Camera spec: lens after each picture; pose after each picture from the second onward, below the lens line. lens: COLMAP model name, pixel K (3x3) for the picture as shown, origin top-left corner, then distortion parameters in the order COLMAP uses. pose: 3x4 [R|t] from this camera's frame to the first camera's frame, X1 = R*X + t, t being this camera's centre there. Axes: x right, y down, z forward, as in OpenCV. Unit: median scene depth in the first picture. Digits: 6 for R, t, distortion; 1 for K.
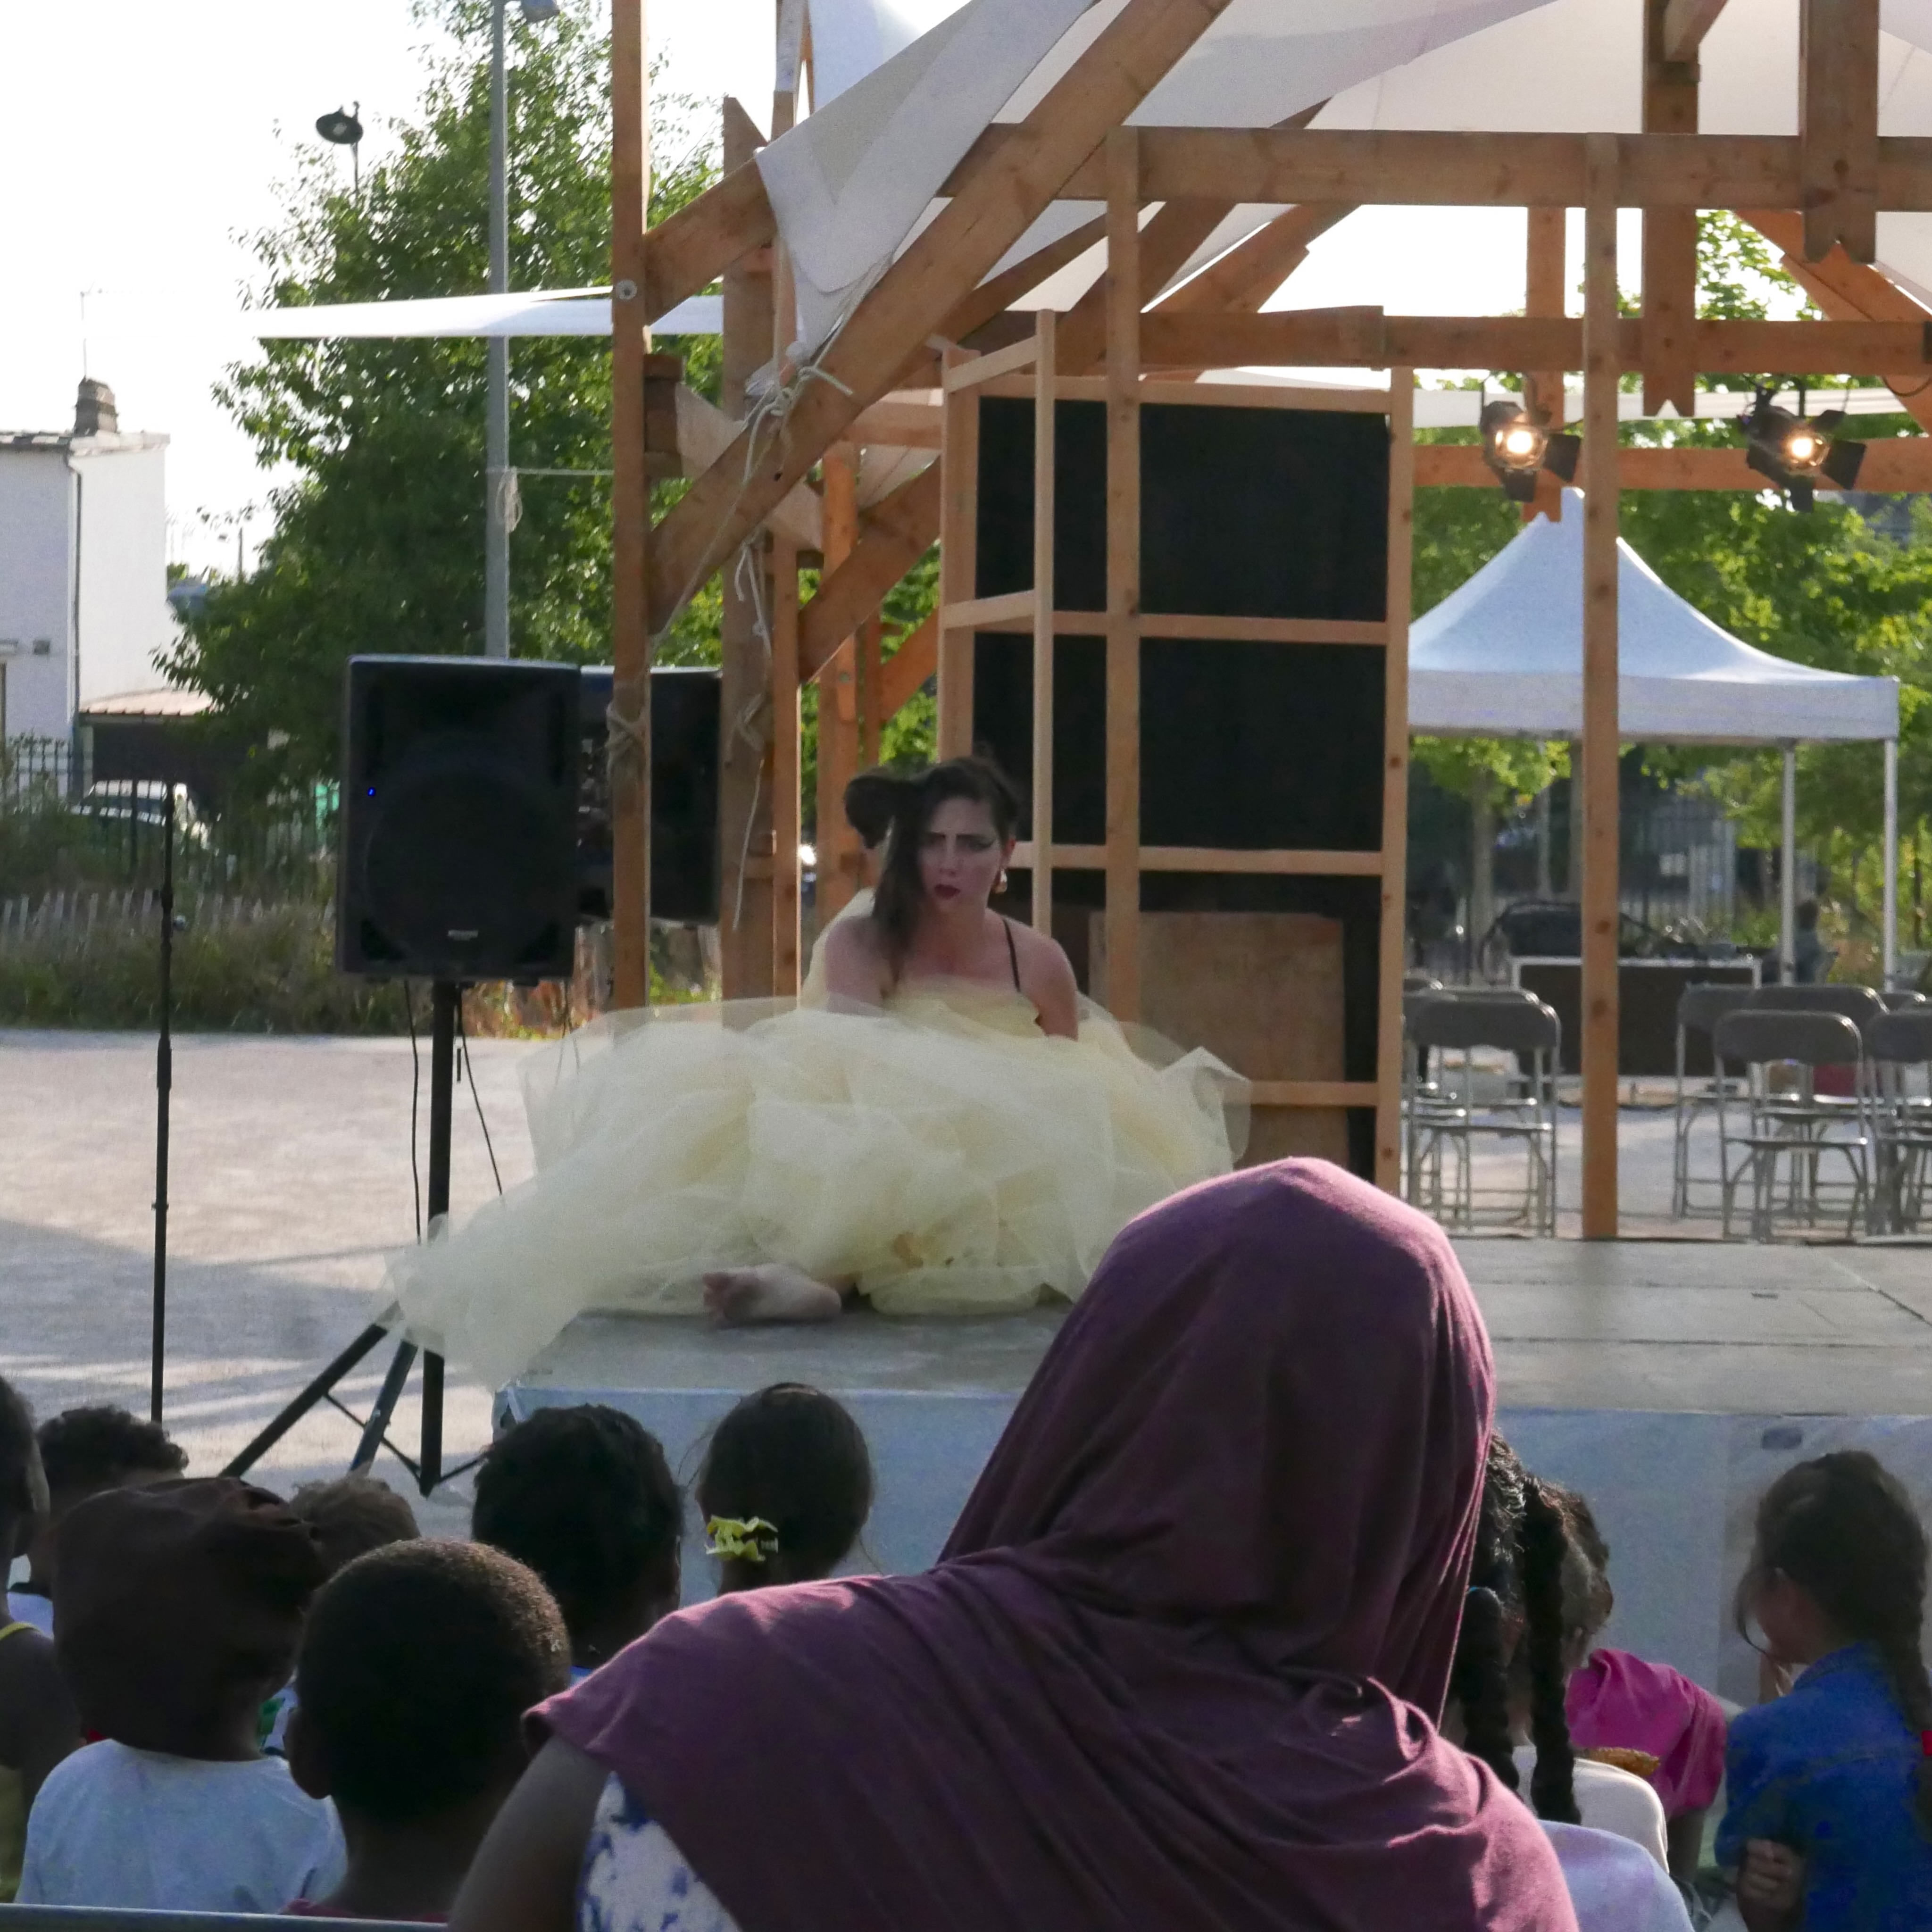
lens RADIAL K [[11457.1, 0, 966.0], [0, 11457.1, 966.0], [0, 0, 1]] dist [-0.450777, 43.279800]
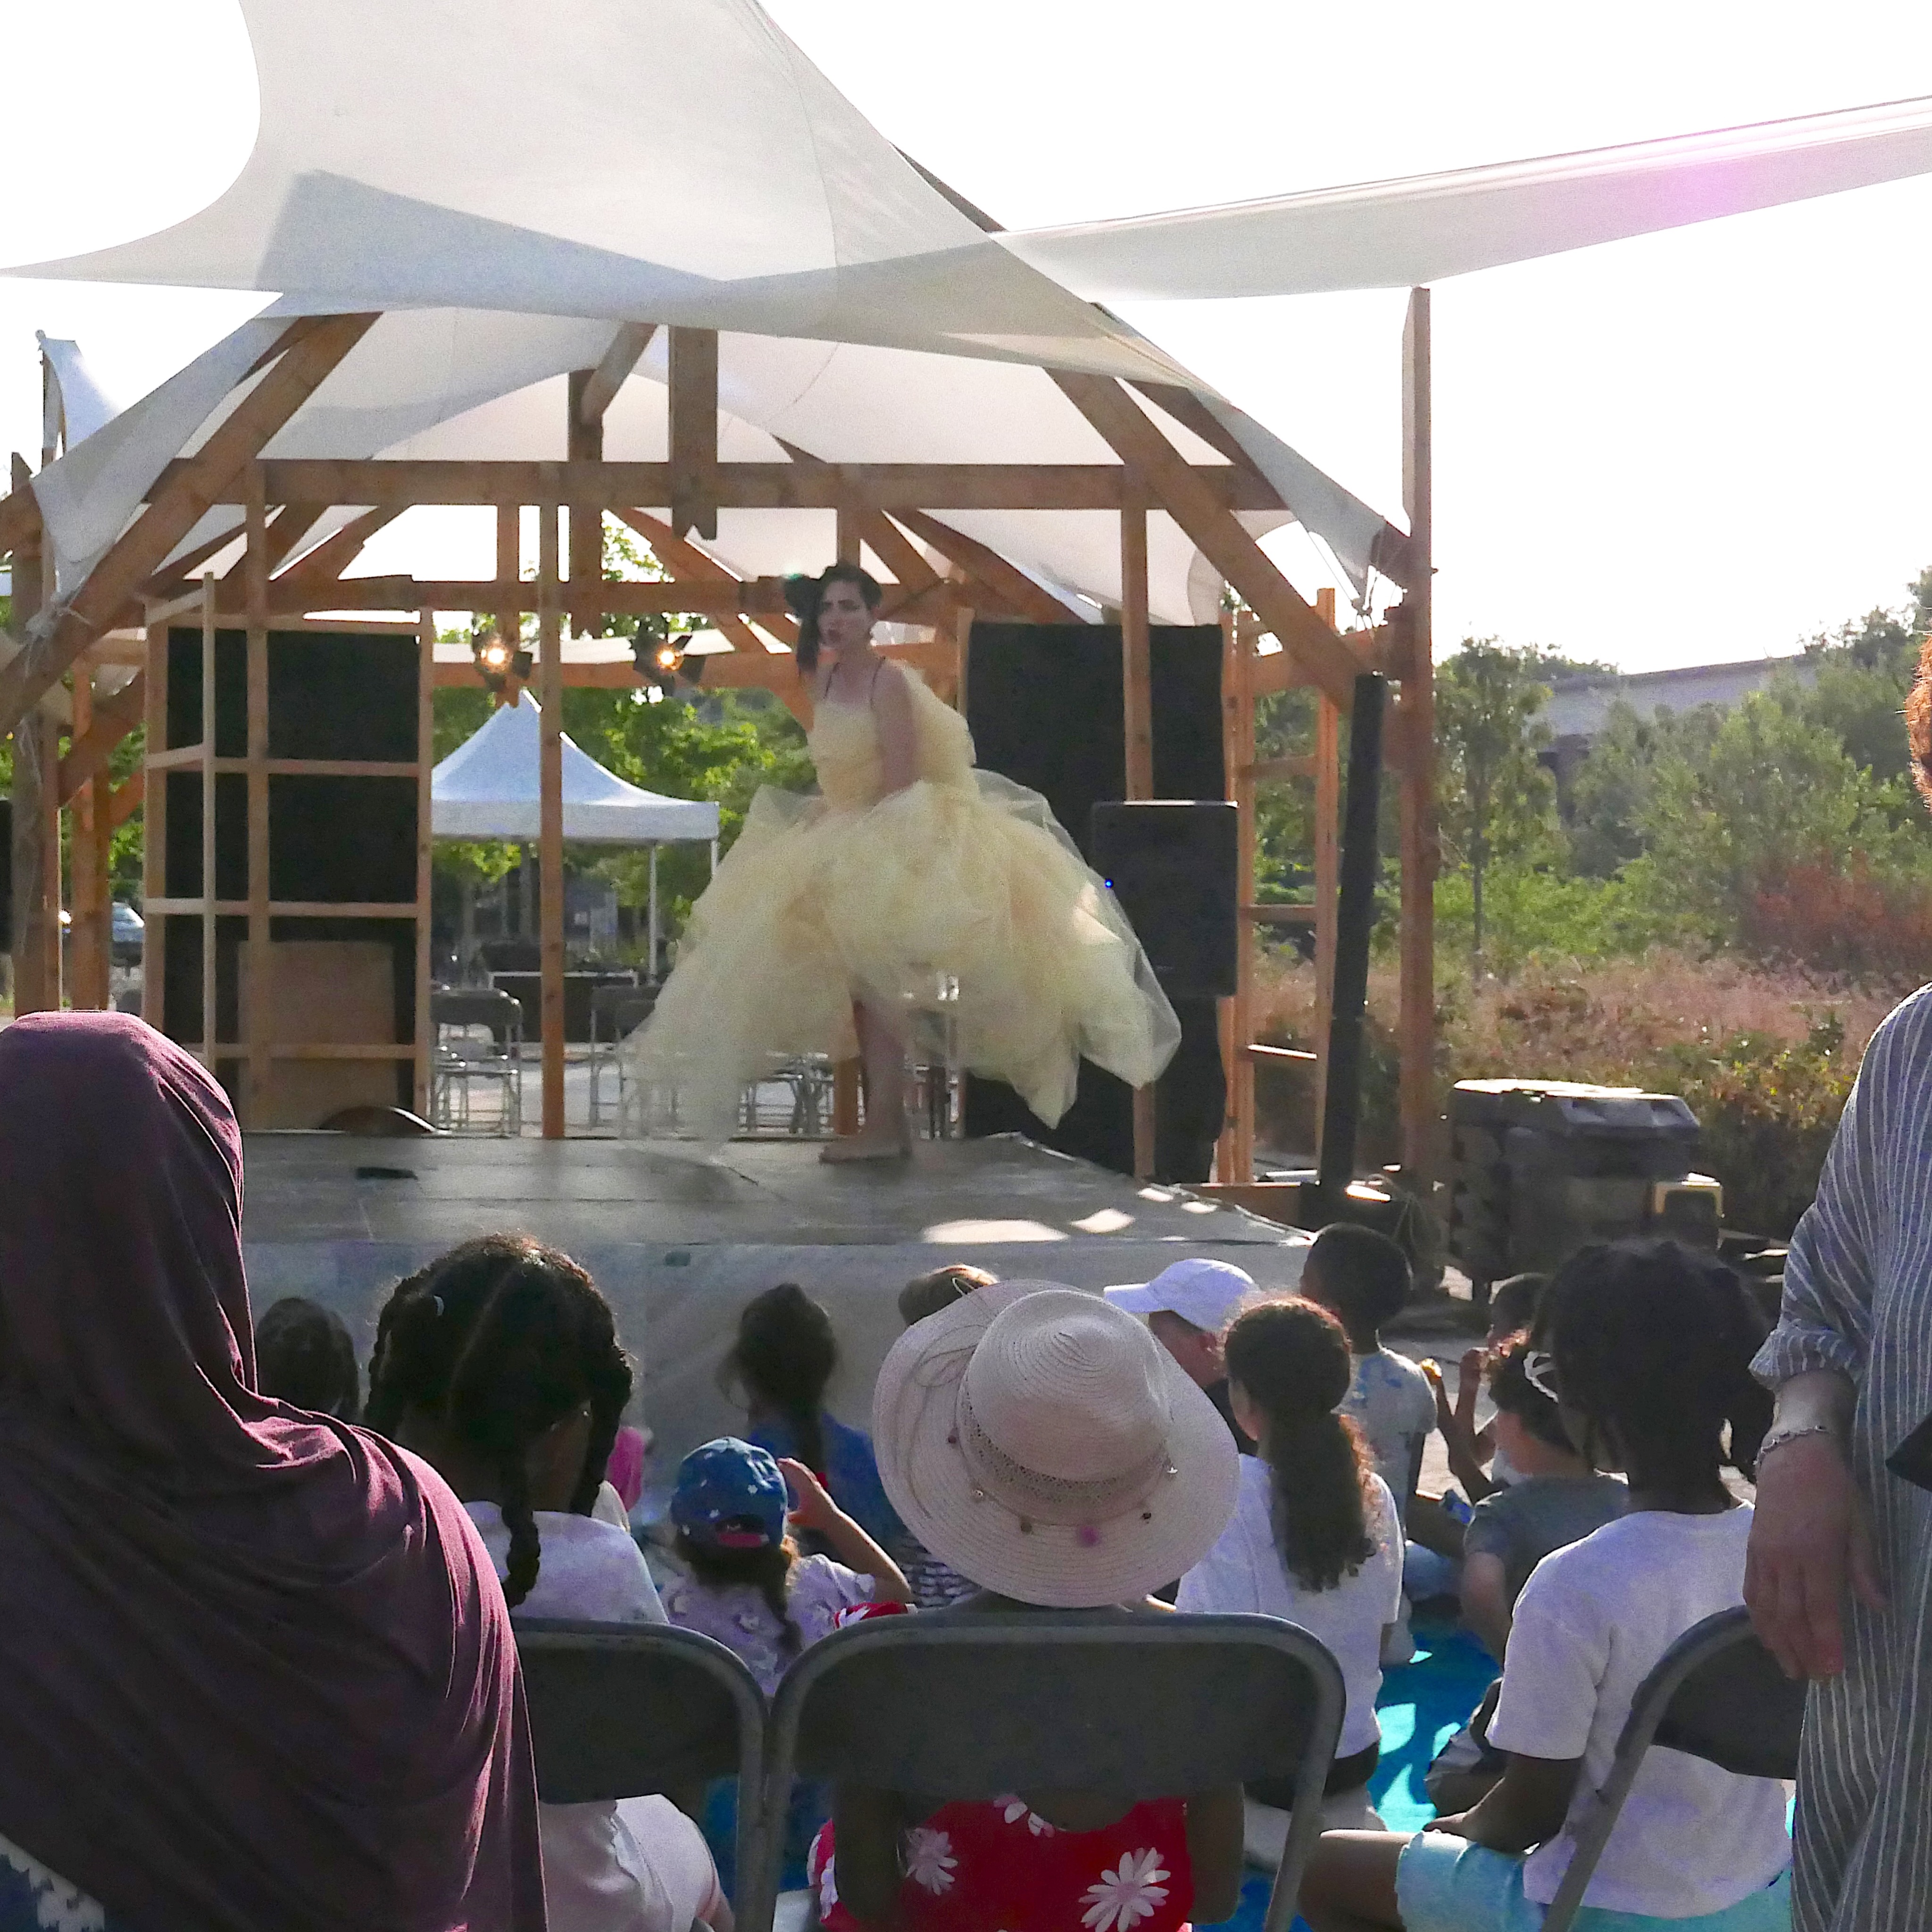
lens RADIAL K [[8732.5, 0, 872.6], [0, 8732.5, 965.9], [0, 0, 1]] dist [-0.236911, 9.259353]
pose [[0.996912, -0.009698, 0.077928, 0.004147], [0.009178, 0.999933, 0.007017, -0.009747], [-0.077991, -0.006280, 0.996934, -0.263845]]
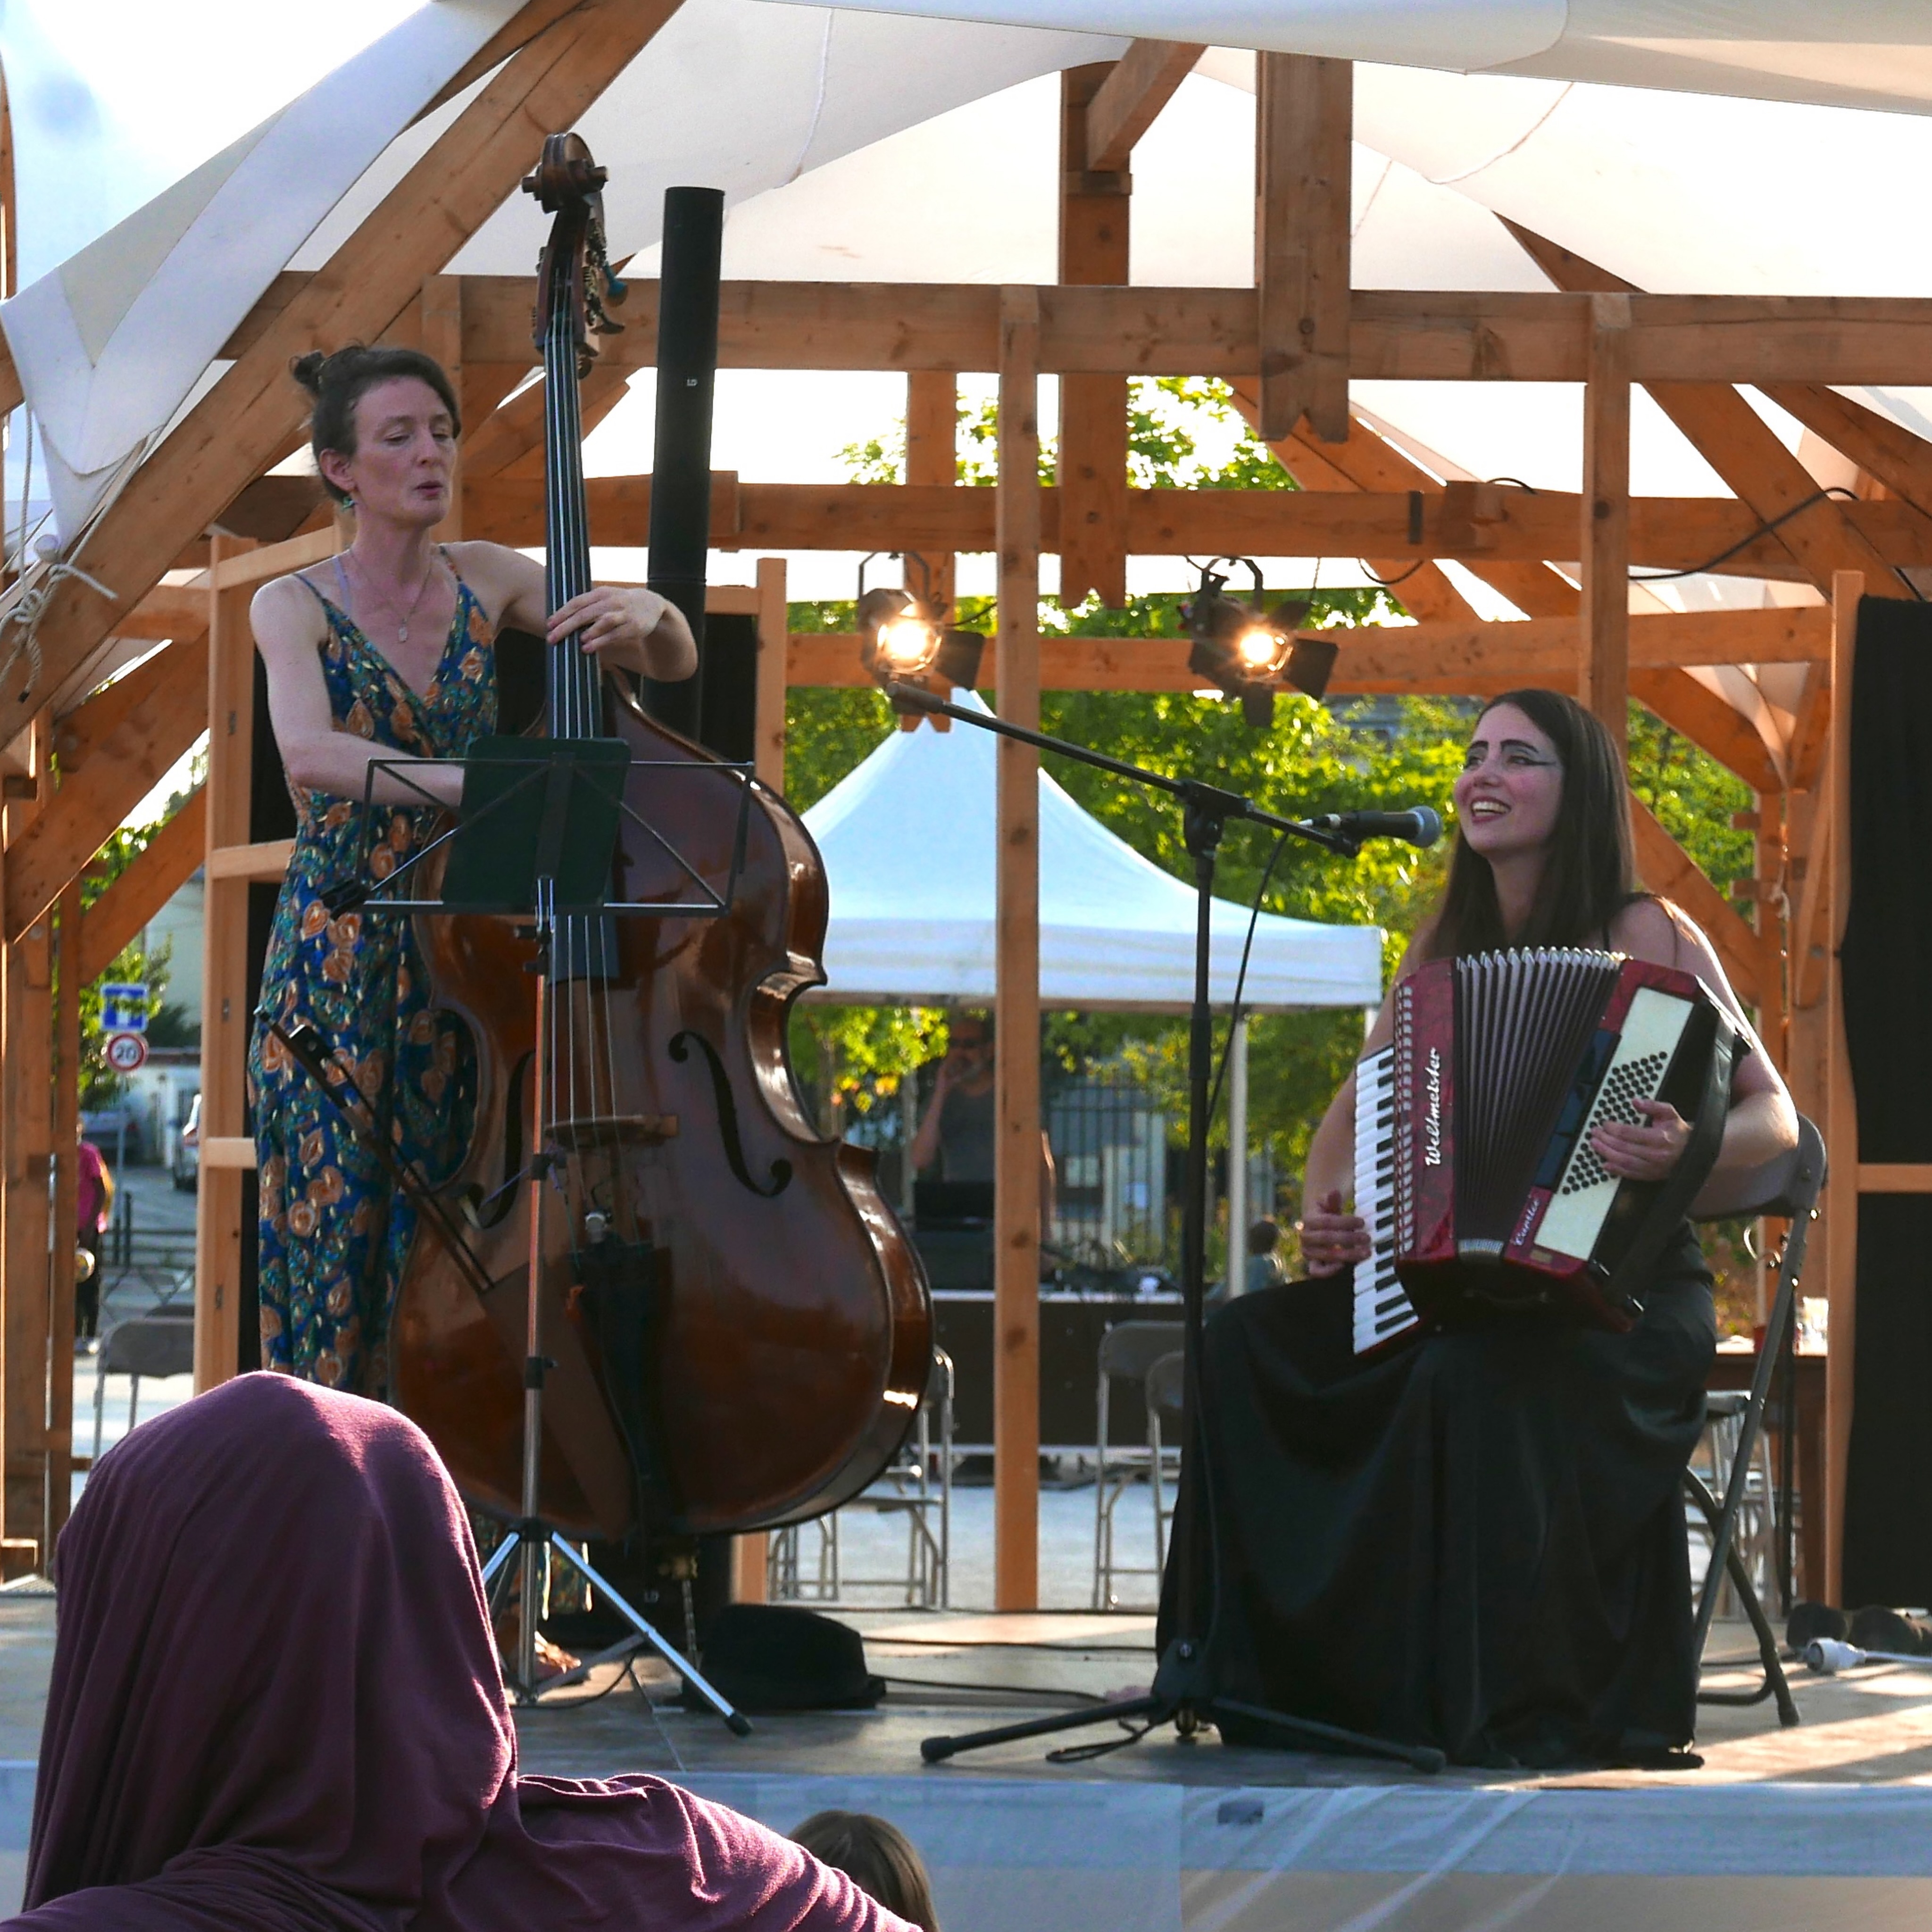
lens RADIAL K [[8732.5, 0, 872.6], [0, 8732.5, 965.9], [0, 0, 1]] dist [-0.236911, 9.259353]
pose [[0.999708, 0.000355, 0.024154, 0.031999], [0.000360, 0.999563, -0.029574, -0.005034], [-0.024153, 0.029574, 0.999271, 0.399466]]
